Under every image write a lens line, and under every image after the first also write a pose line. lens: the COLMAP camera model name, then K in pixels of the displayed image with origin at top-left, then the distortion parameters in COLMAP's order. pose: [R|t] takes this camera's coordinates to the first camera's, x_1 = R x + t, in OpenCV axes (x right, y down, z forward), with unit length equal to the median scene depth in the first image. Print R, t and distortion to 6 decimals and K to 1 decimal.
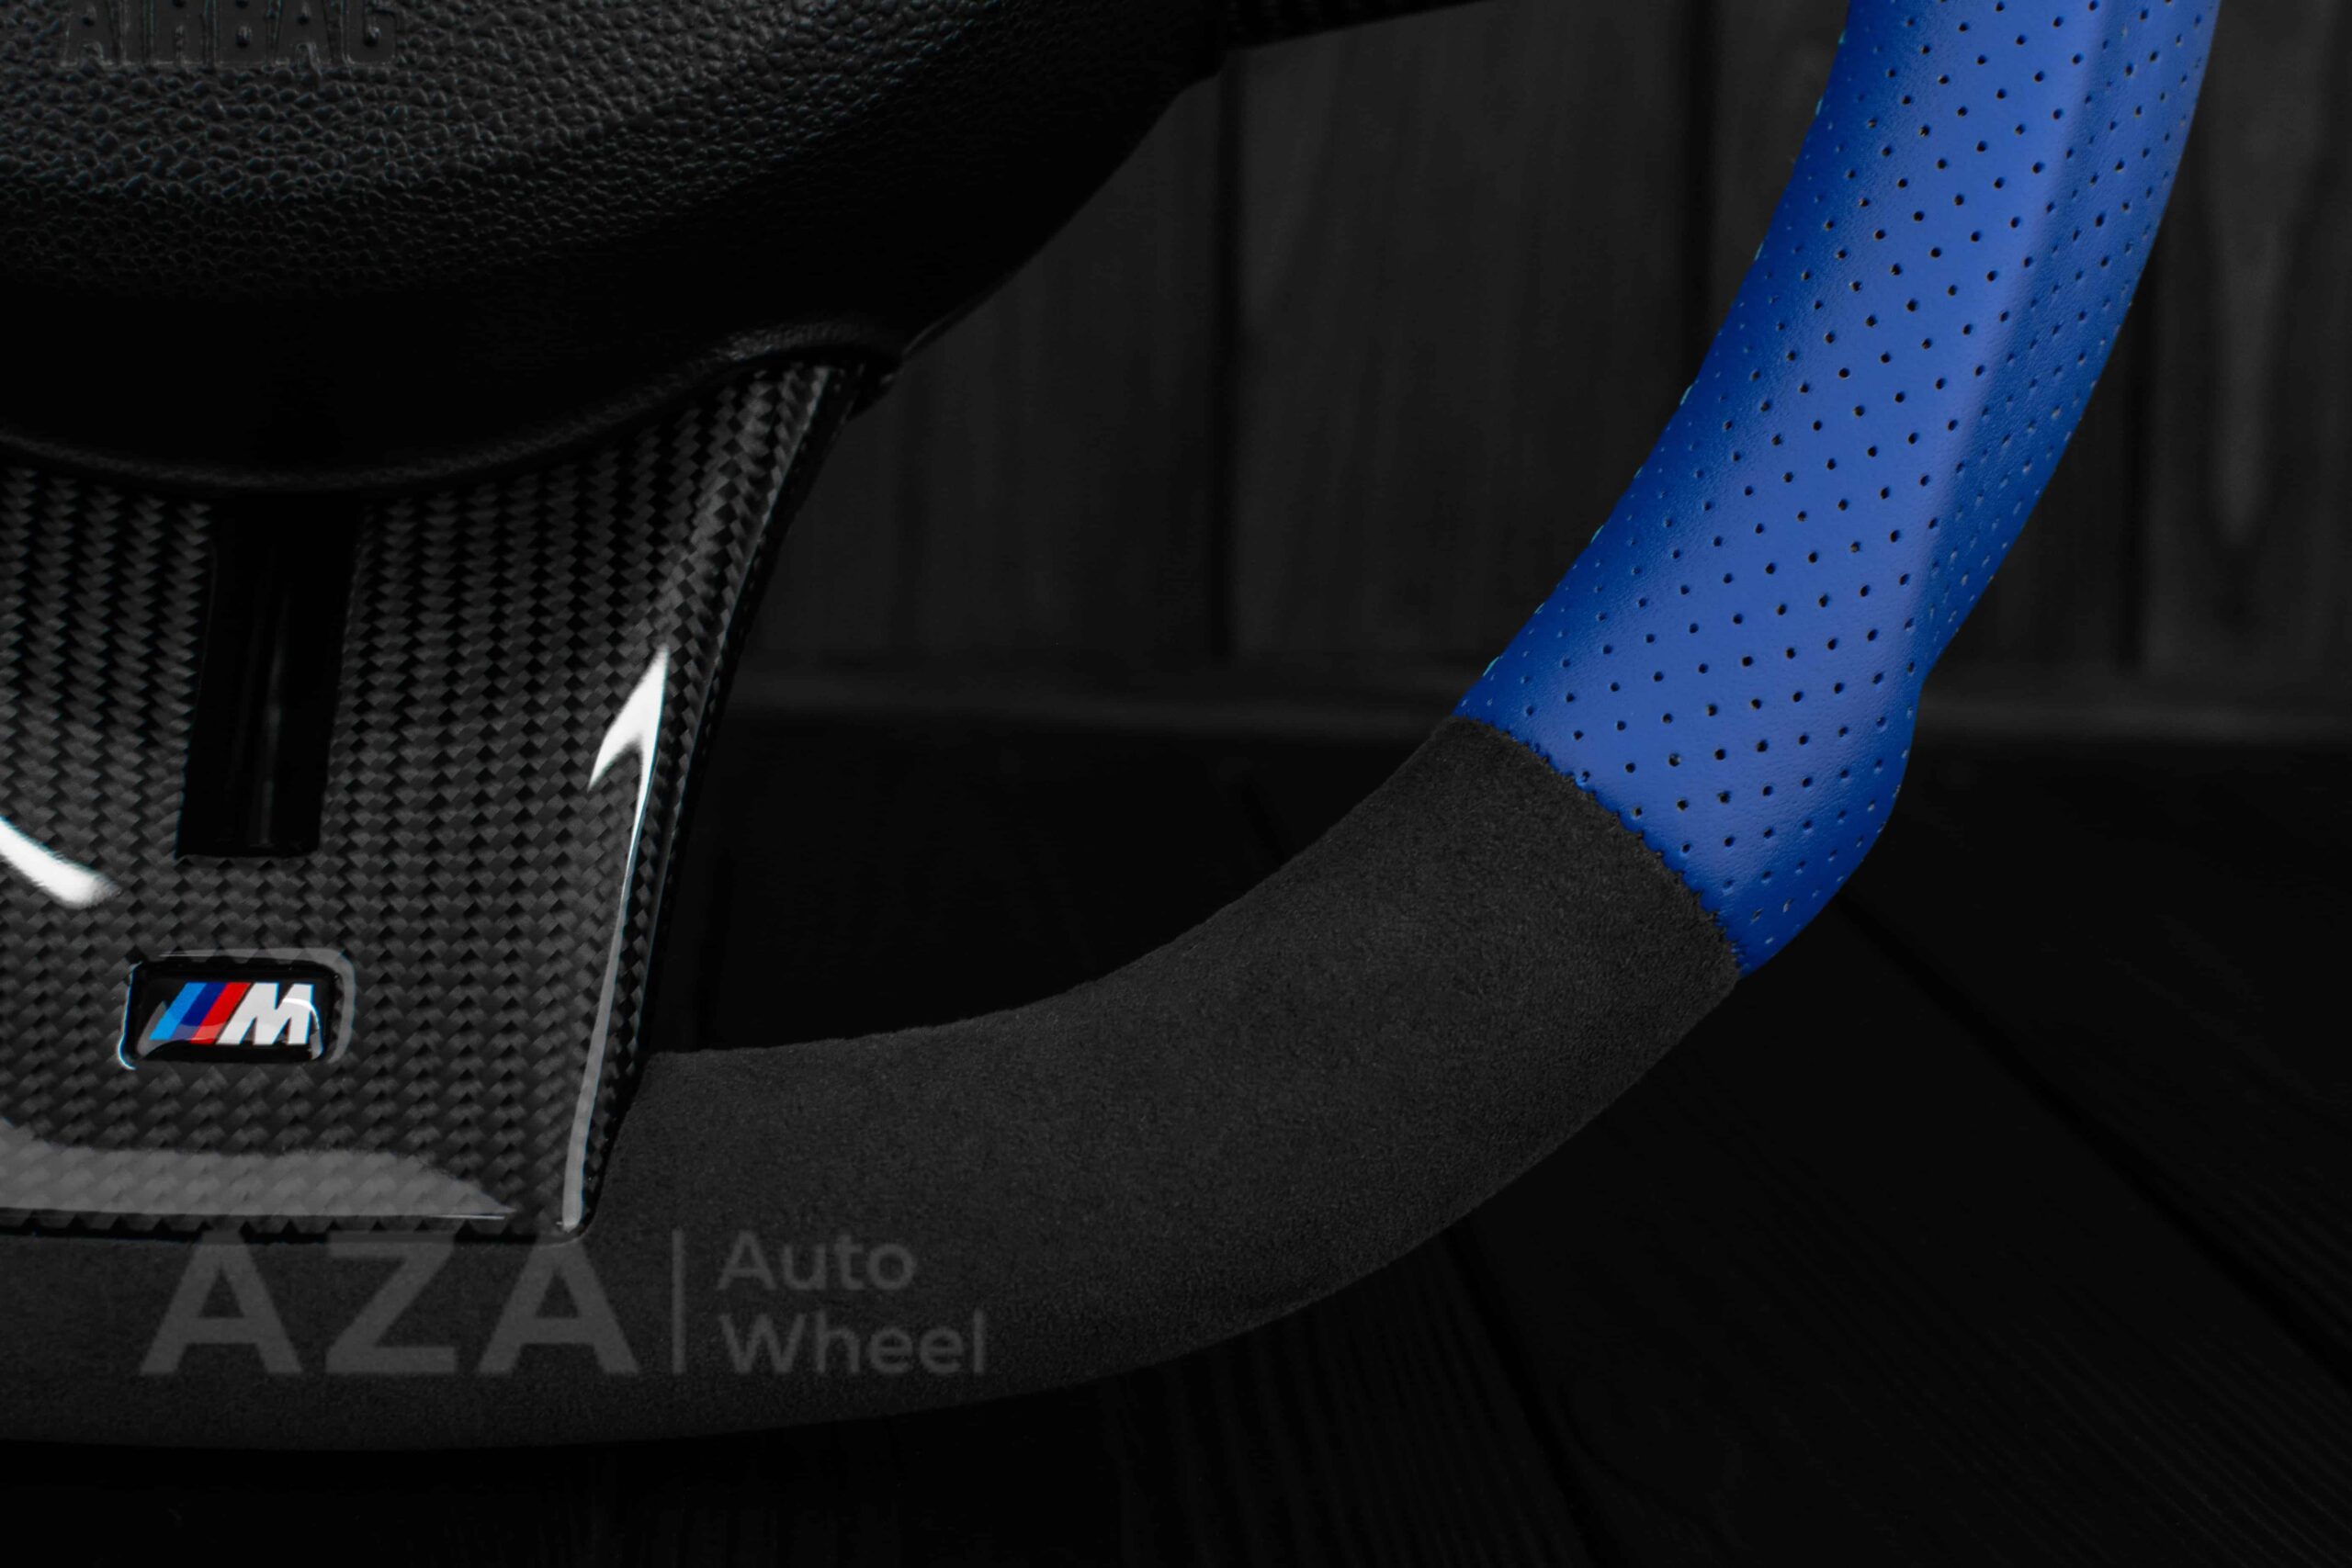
lens RADIAL K [[3618.5, 0, 1163.0], [0, 3618.5, 761.5], [0, 0, 1]] dist [-0.175135, 0.000000]
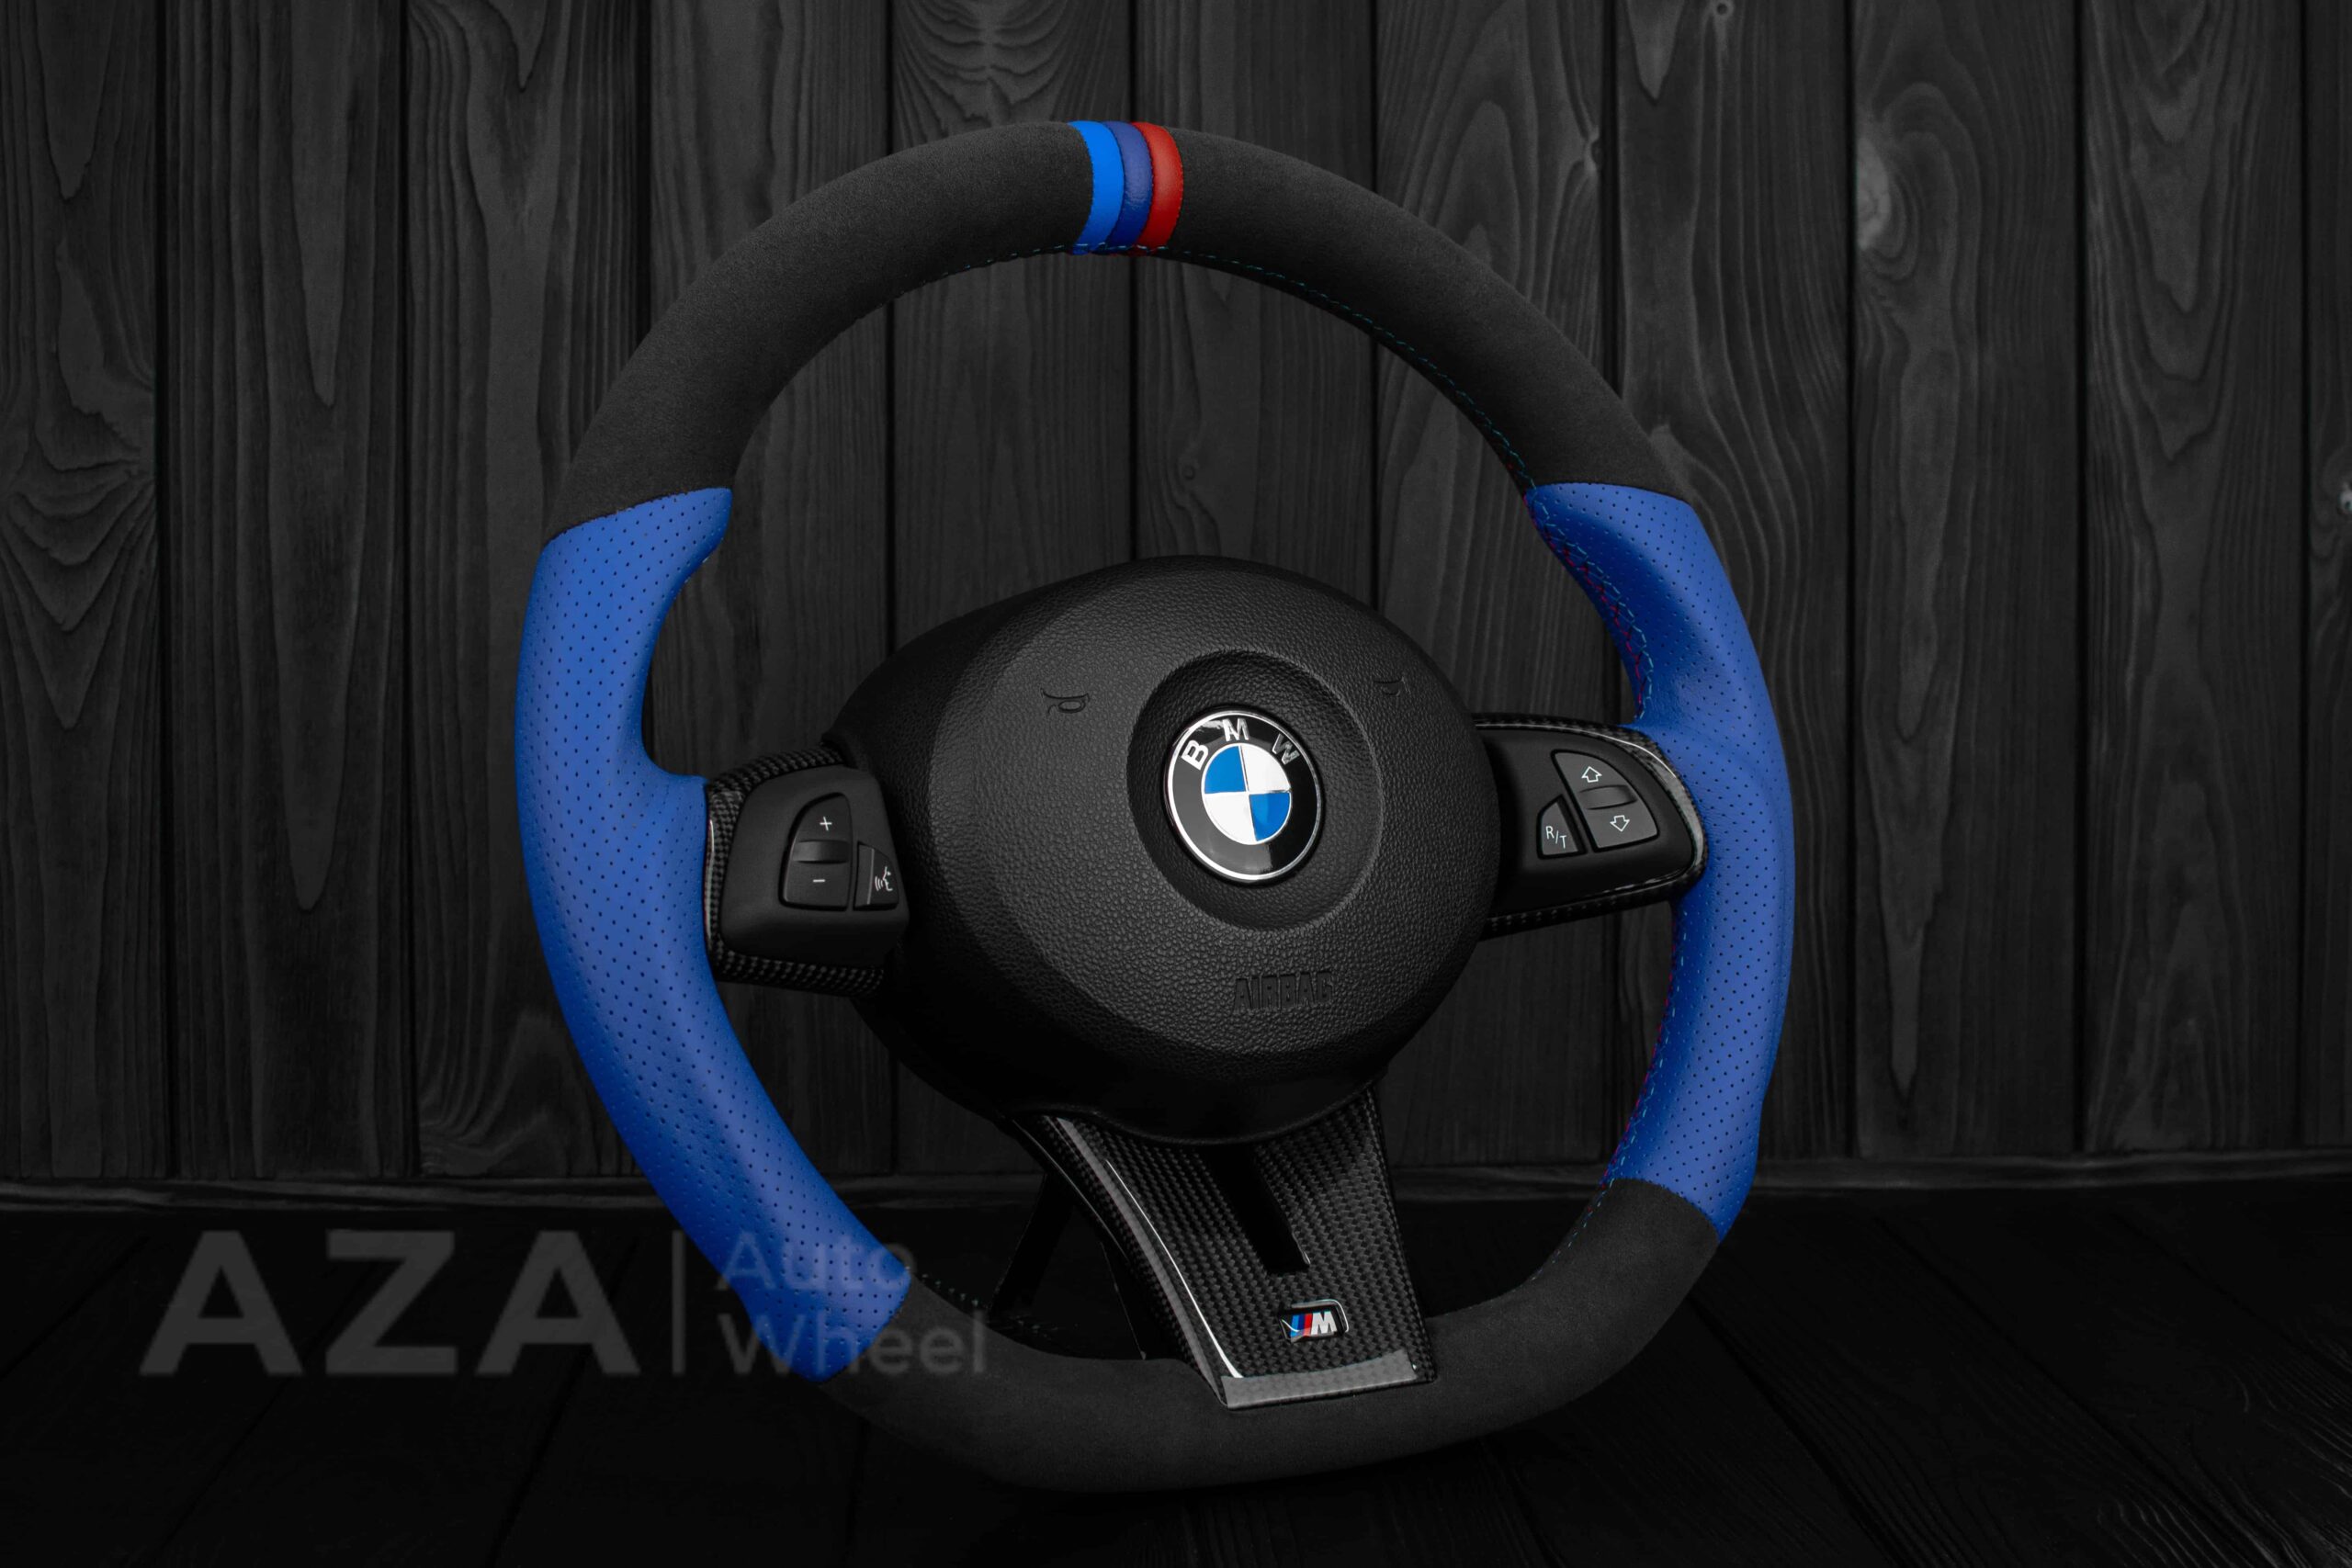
lens RADIAL K [[3618.5, 0, 1180.1], [0, 3618.5, 762.4], [0, 0, 1]] dist [-0.175135, 0.000000]
pose [[0.999569, -0.027762, 0.009596, -0.101305], [0.028557, 0.994952, -0.096206, -0.061240], [-0.006877, 0.096438, 0.995315, -0.935601]]
